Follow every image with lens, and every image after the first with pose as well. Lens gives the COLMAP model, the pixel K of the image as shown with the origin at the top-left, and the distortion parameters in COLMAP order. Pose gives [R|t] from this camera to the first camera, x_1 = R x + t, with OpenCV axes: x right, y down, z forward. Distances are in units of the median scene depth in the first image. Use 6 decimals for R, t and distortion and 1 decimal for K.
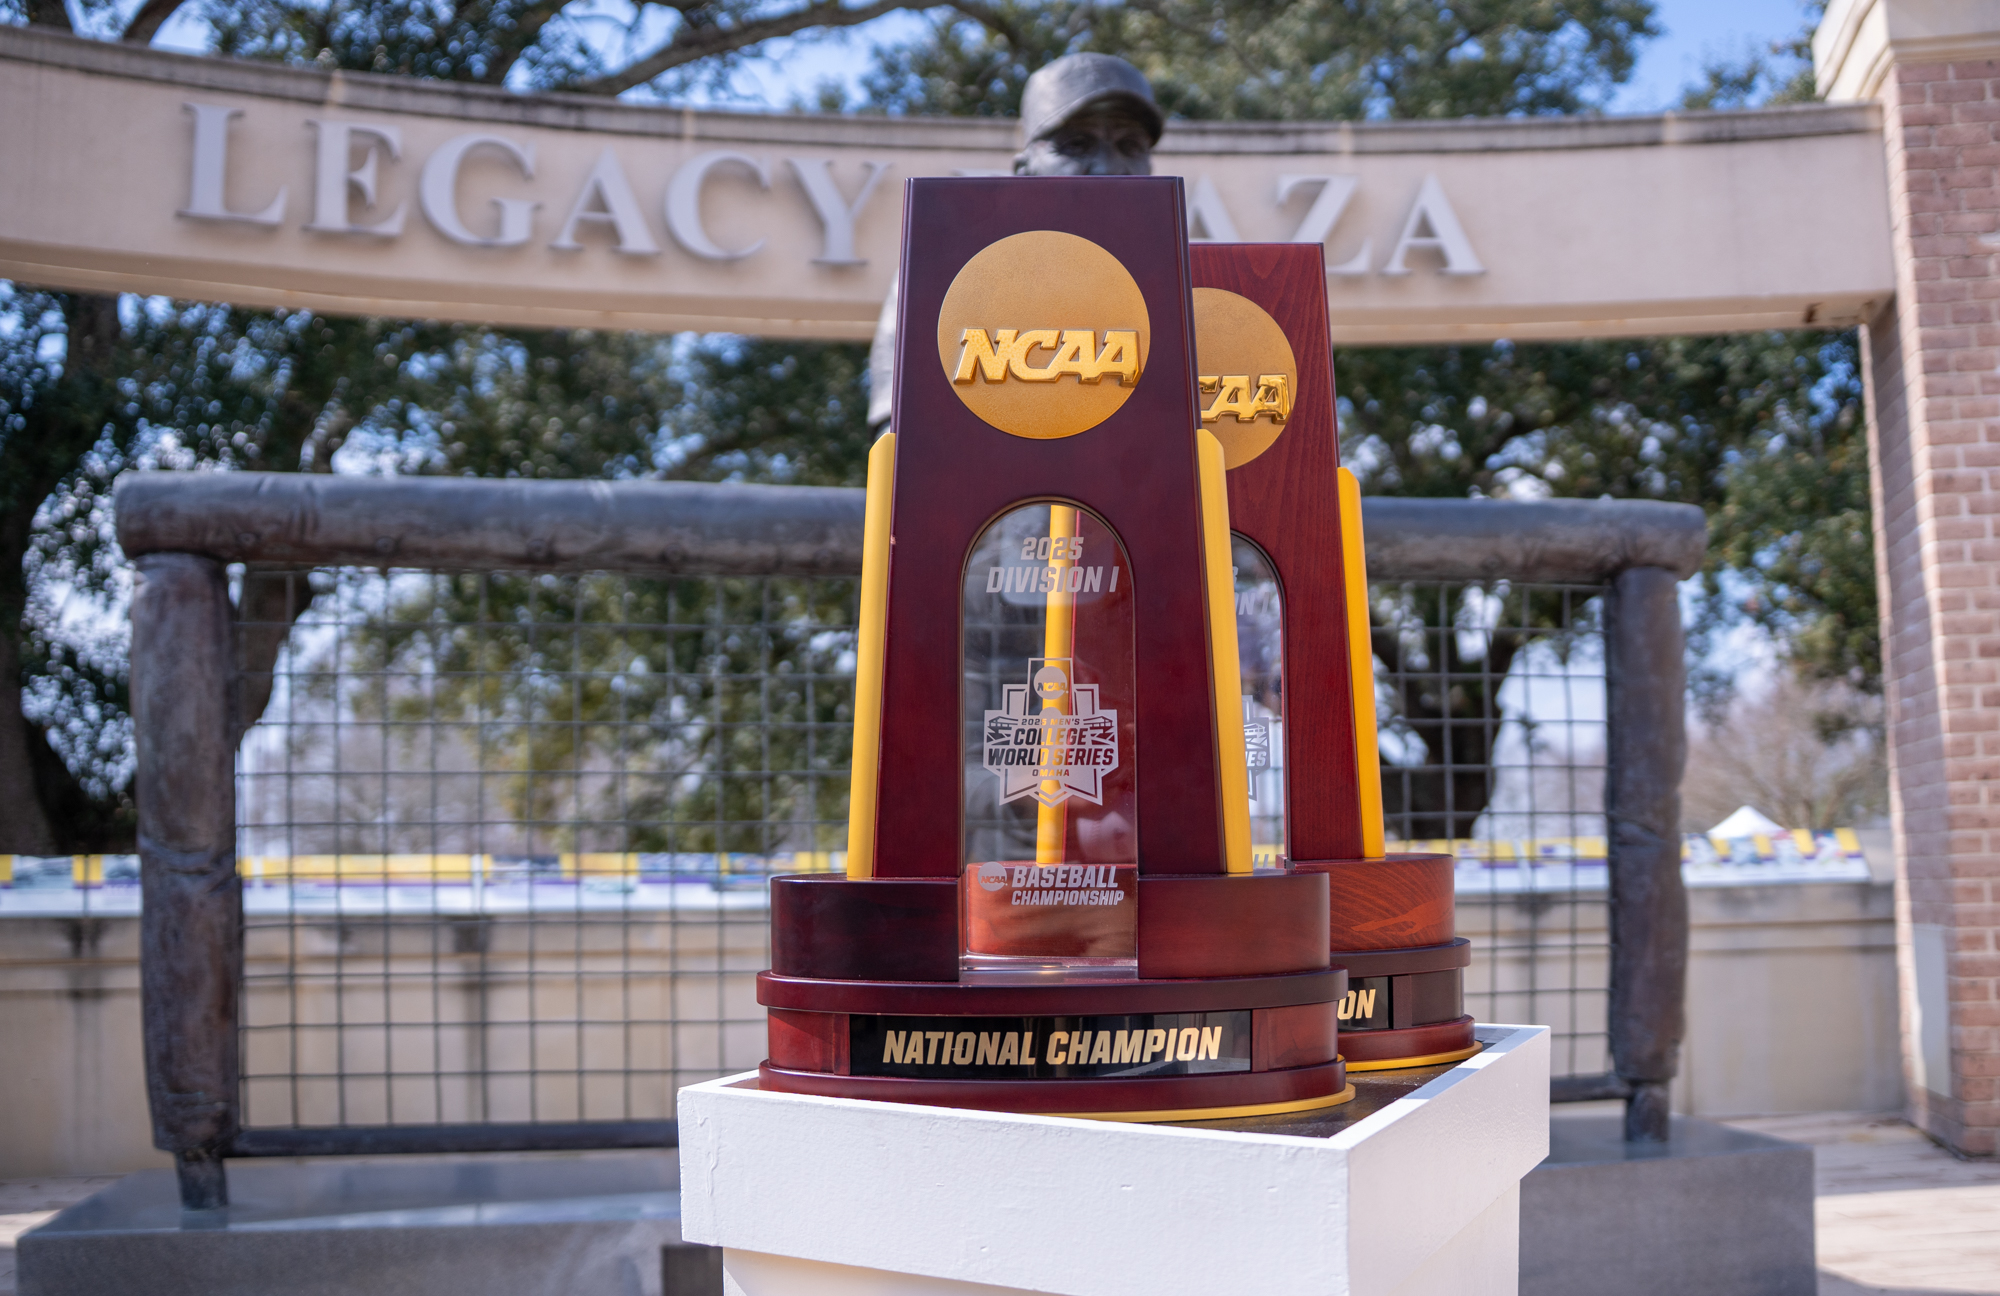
lens RADIAL K [[1944.5, 0, 1005.8], [0, 1944.5, 648.8], [0, 0, 1]] dist [-0.116098, 0.000000]
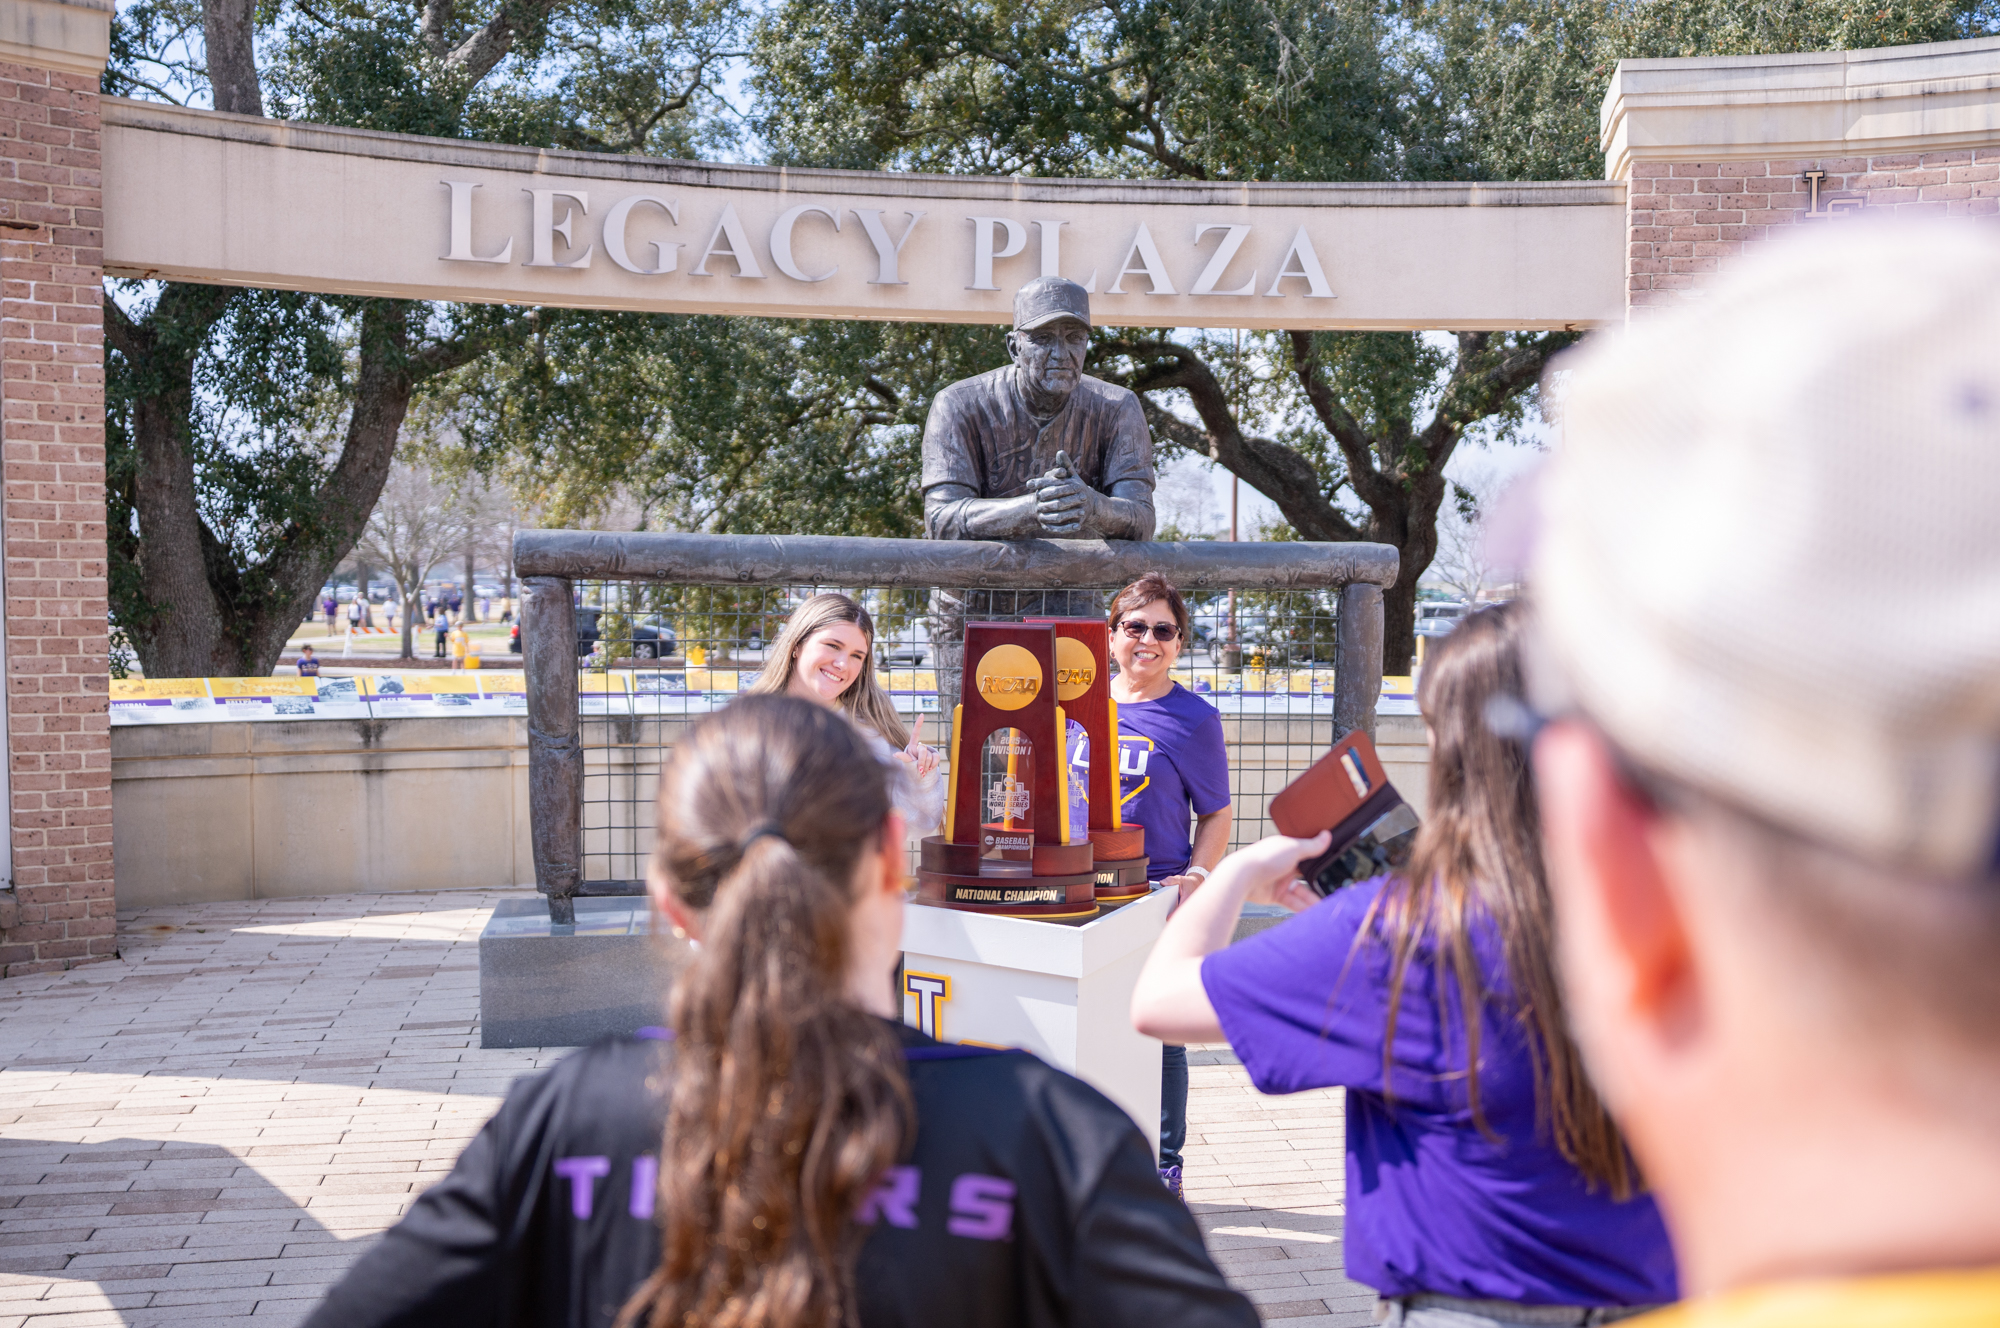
lens RADIAL K [[1790.4, 0, 995.5], [0, 1790.4, 662.4], [0, 0, 1]] dist [-0.068982, -0.001378]
pose [[0.999729, 0.023195, 0.001978, -0.001956], [-0.023234, 0.988799, 0.147433, -0.126775], [0.001464, -0.147439, 0.989070, -0.392481]]
